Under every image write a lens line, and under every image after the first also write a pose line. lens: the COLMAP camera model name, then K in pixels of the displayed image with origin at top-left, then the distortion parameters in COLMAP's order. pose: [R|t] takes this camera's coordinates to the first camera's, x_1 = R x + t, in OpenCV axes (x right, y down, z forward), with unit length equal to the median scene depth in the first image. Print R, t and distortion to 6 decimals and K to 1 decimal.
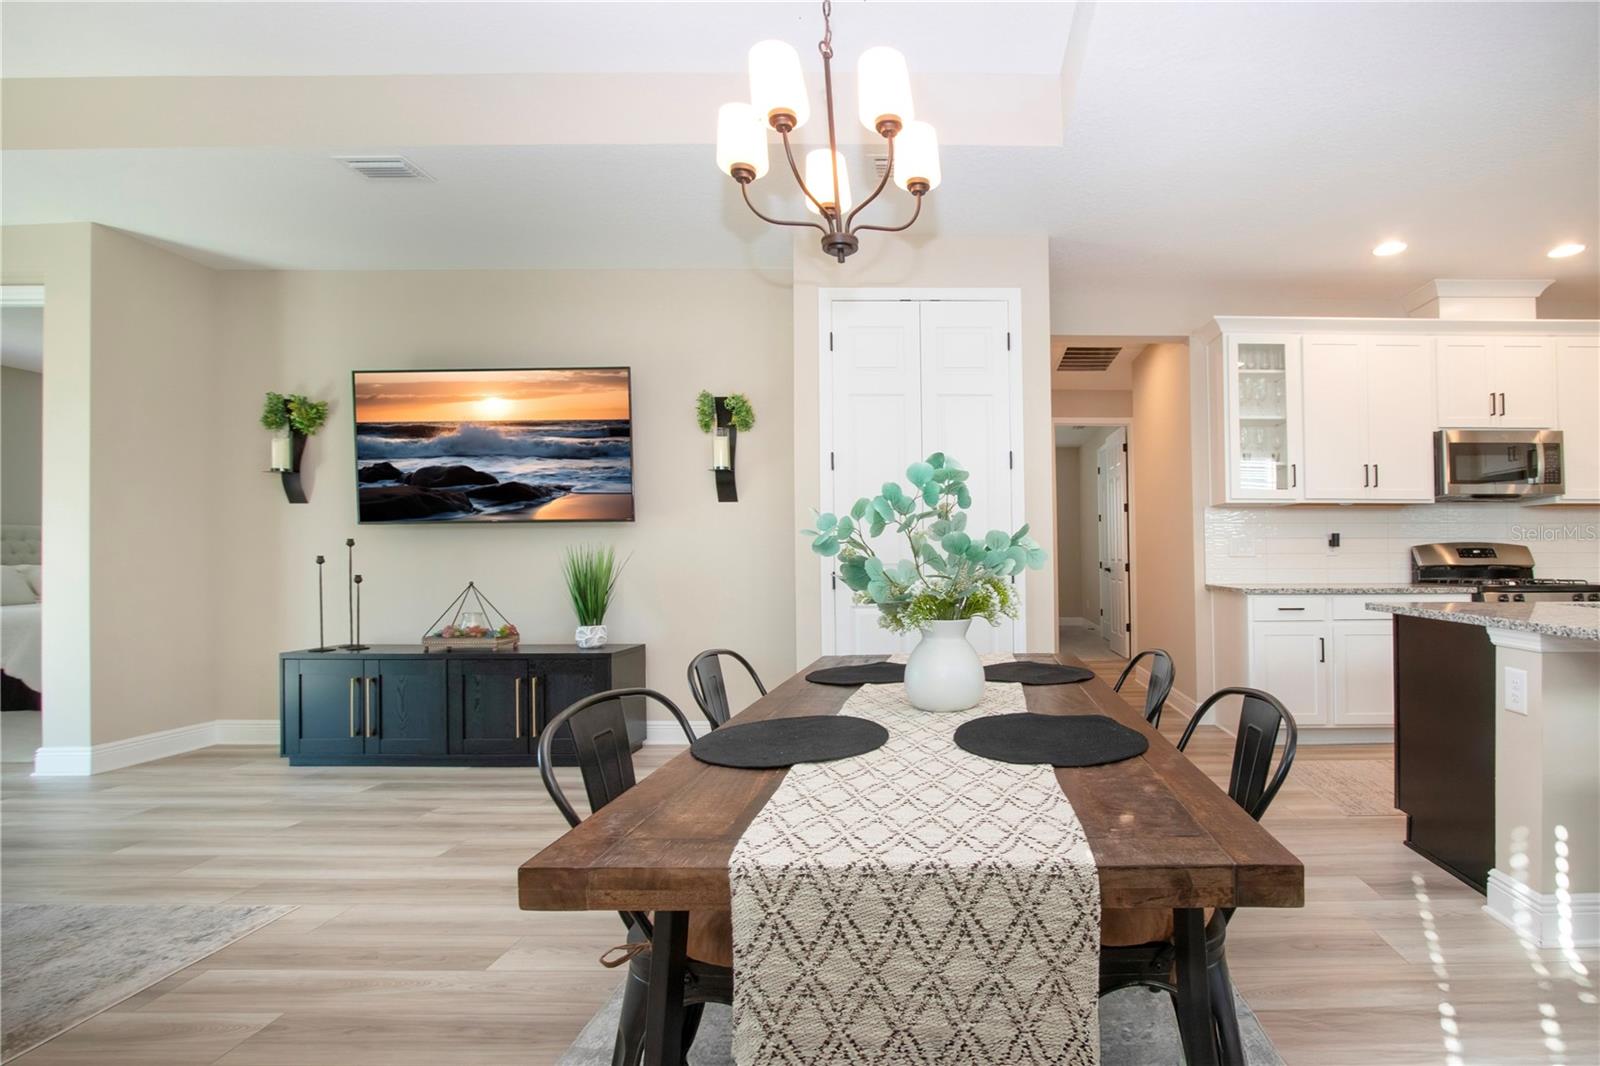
lens RADIAL K [[707.2, 0, 934.9], [0, 707.2, 548.7], [0, 0, 1]] dist [-0.010946, 0.001002]
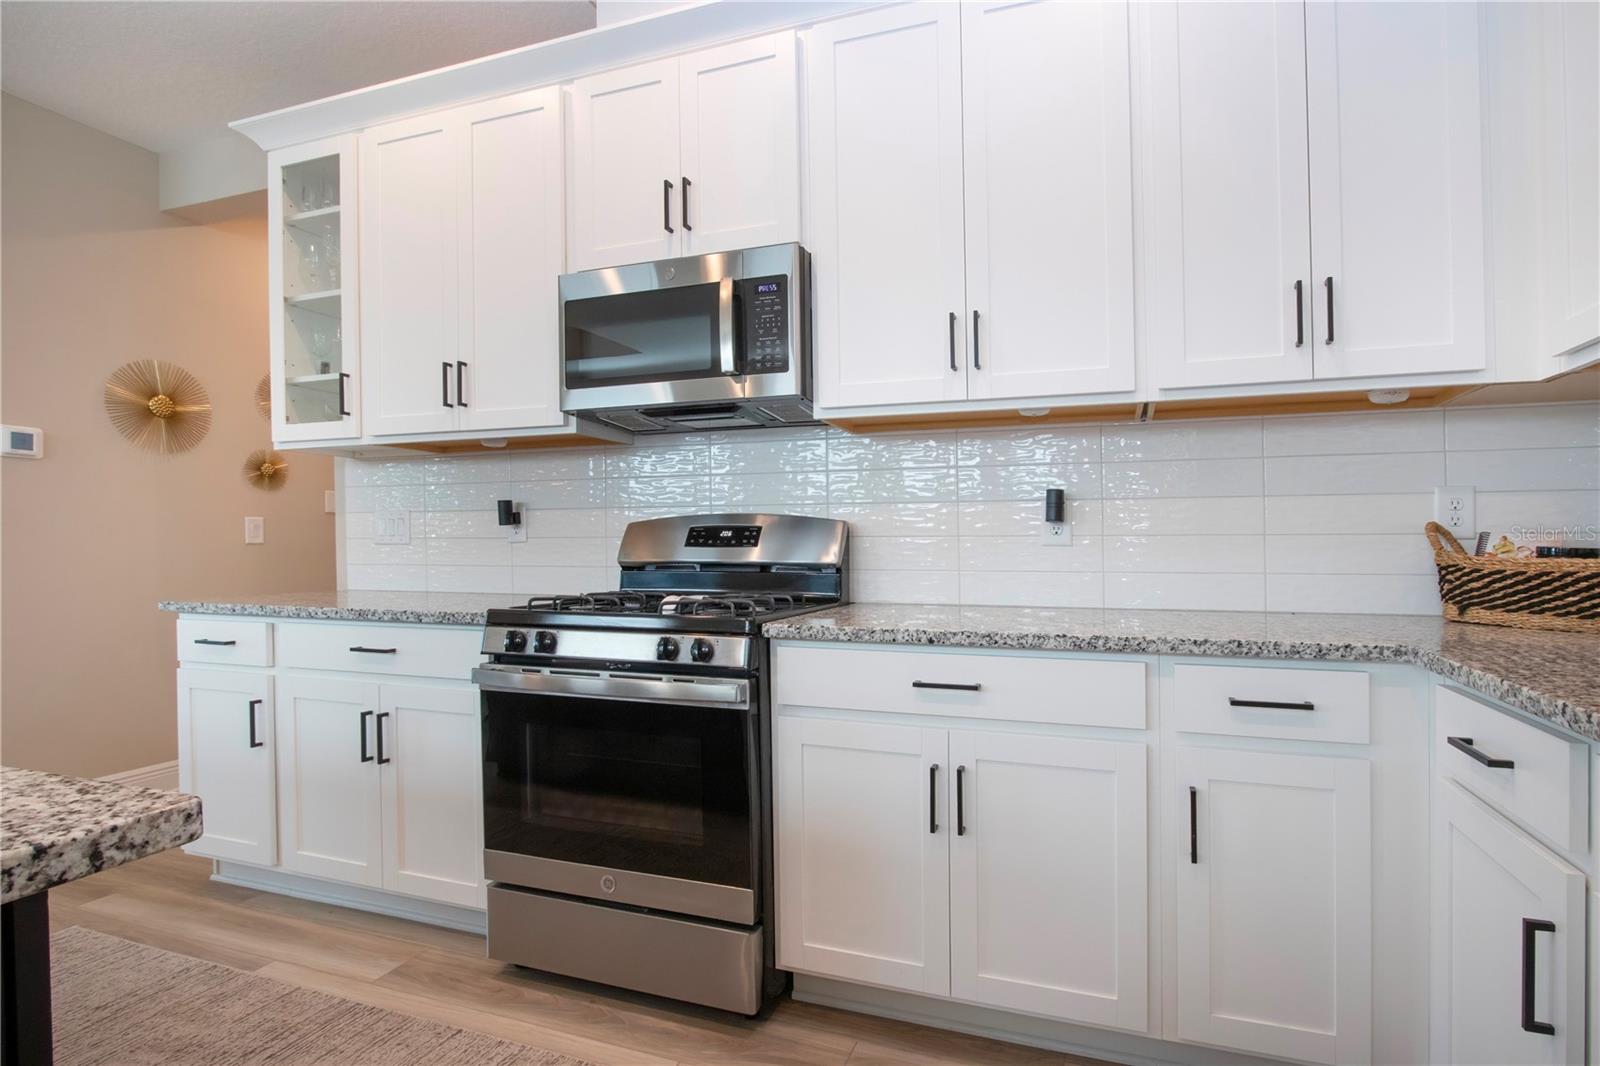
lens RADIAL K [[789.3, 0, 846.7], [0, 789.3, 534.1], [0, 0, 1]] dist [-0.016409, 0.000161]
pose [[0.938780, -0.002666, -0.344506, 1.077306], [0.004097, 0.999986, 0.003428, 0.003293], [0.344492, -0.004630, 0.938778, 0.570161]]
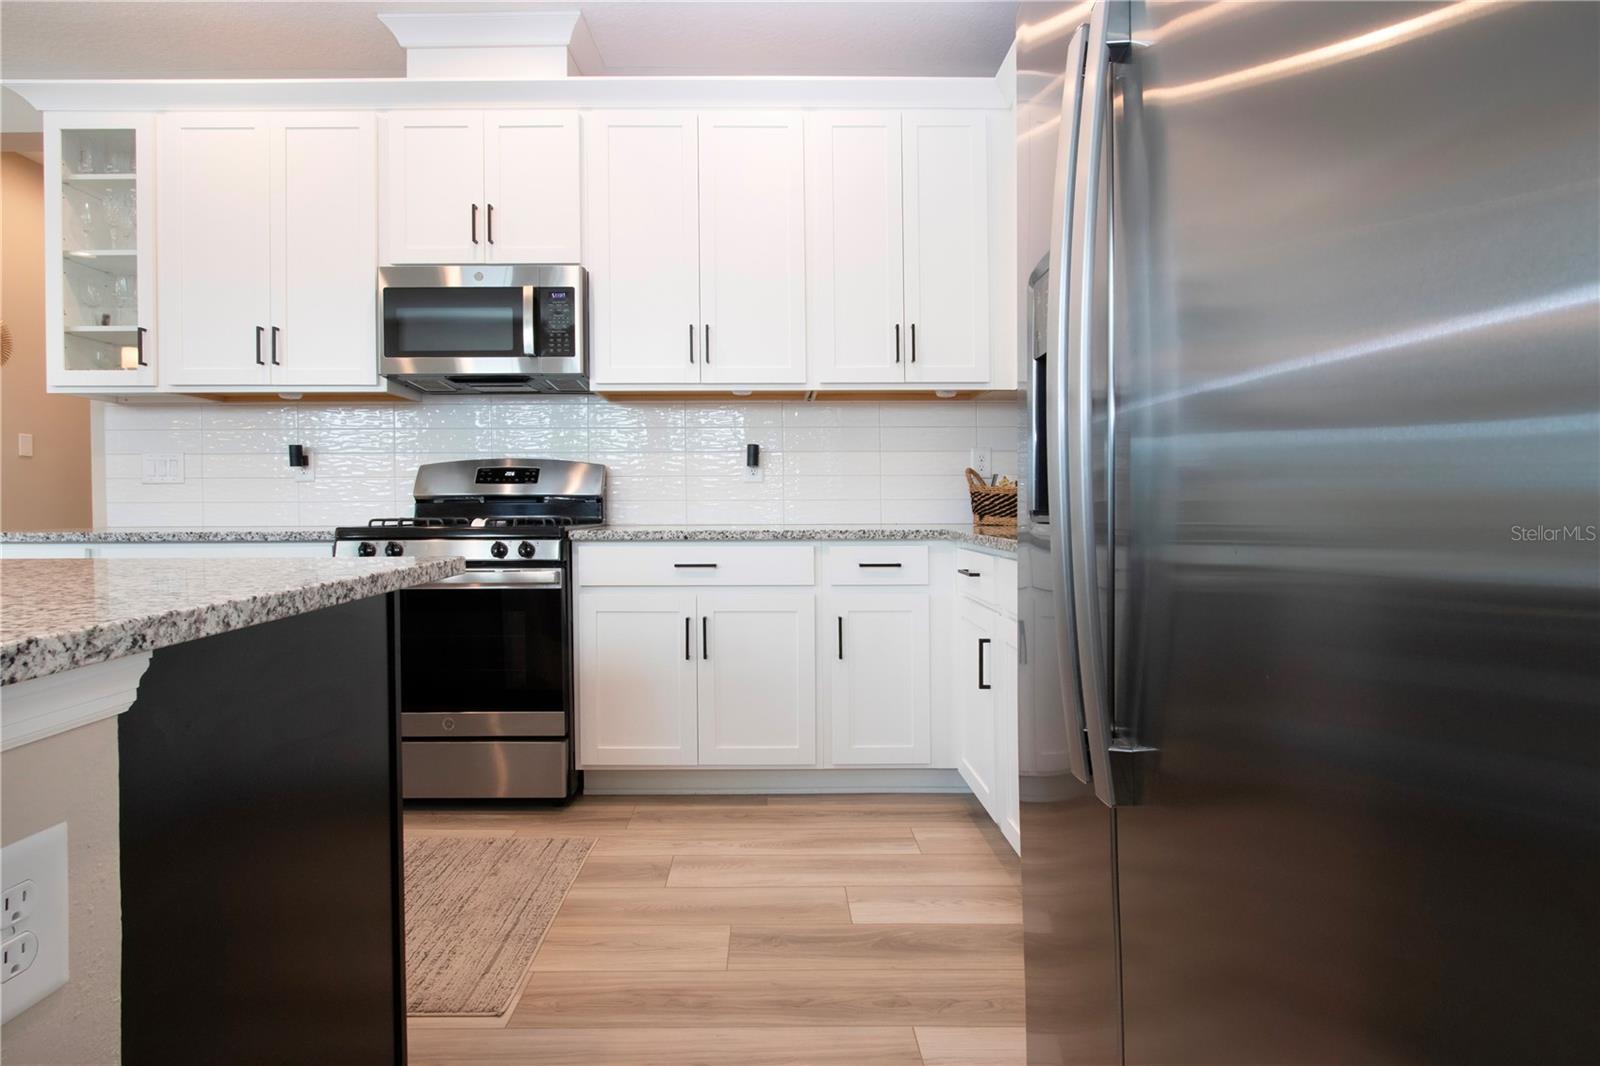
lens RADIAL K [[808.6, 0, 766.4], [0, 808.6, 507.4], [0, 0, 1]] dist [-0.017327, 0.000203]
pose [[0.999786, -0.000959, -0.020649, 1.057491], [0.001321, 0.999846, 0.017523, 0.022867], [0.020629, -0.017546, 0.999633, 0.325470]]
